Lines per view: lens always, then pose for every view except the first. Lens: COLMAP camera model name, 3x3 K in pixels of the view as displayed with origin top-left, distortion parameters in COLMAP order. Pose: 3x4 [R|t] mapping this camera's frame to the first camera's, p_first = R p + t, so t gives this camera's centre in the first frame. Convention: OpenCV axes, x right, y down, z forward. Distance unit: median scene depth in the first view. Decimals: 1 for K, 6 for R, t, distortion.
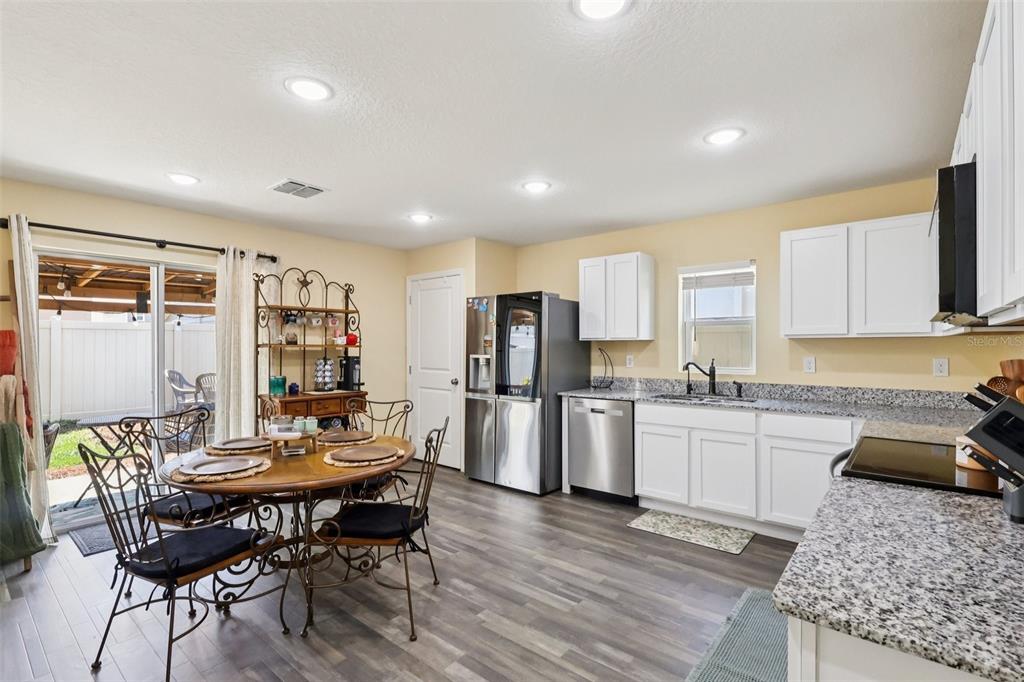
lens RADIAL K [[477.7, 0, 512.9], [0, 477.7, 342.7], [0, 0, 1]] dist [-0.002137, -0.000169]
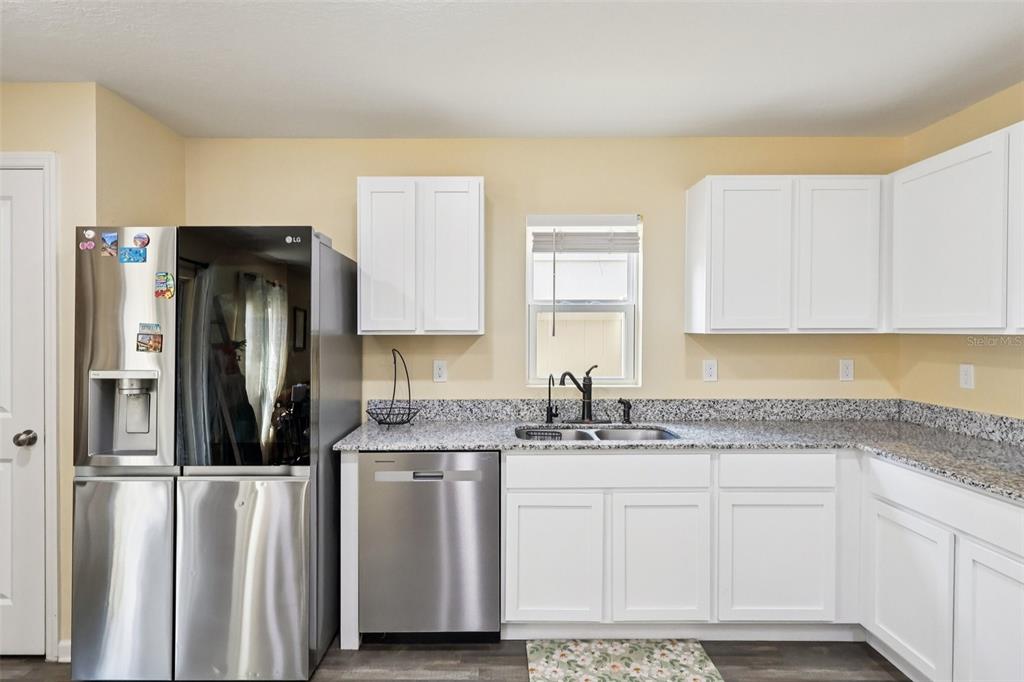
lens RADIAL K [[564.7, 0, 501.3], [0, 564.7, 334.6], [0, 0, 1]] dist [0.003950, -0.001122]
pose [[0.773798, -0.002767, 0.633427, -0.139288], [-0.003945, 0.999950, 0.009188, -0.012278], [-0.633421, -0.009609, 0.773748, 0.479495]]
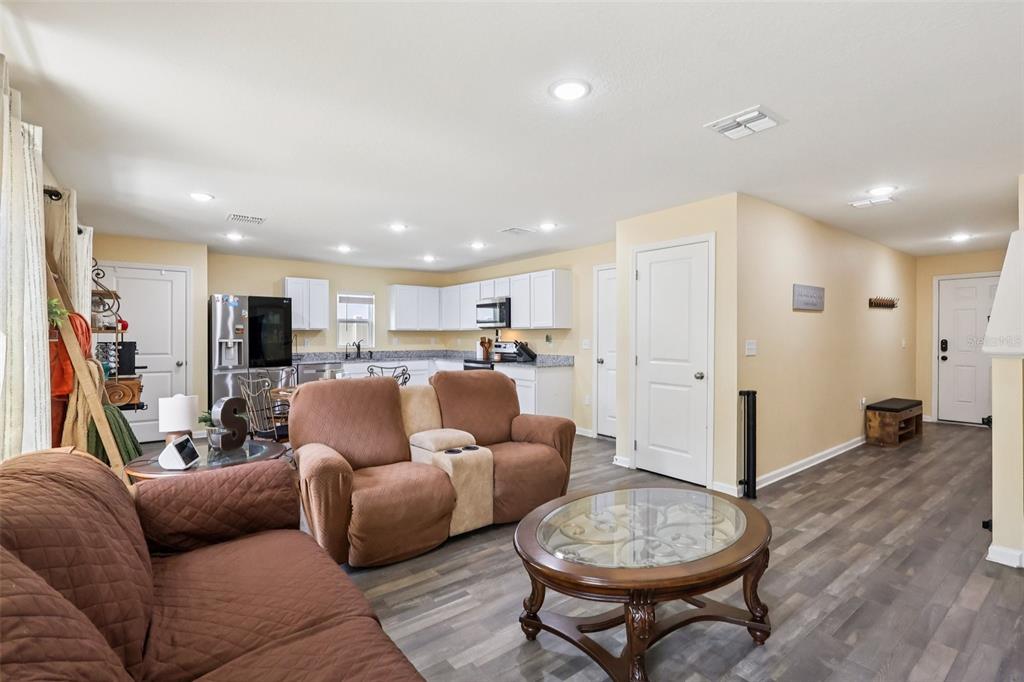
lens RADIAL K [[477.7, 0, 512.3], [0, 477.7, 343.8], [0, 0, 1]] dist [-0.002137, -0.000169]
pose [[0.224823, -0.014510, 0.974292, -1.323703], [-0.004385, 0.999864, 0.015903, 0.014372], [-0.974390, -0.007848, 0.224729, -0.061220]]
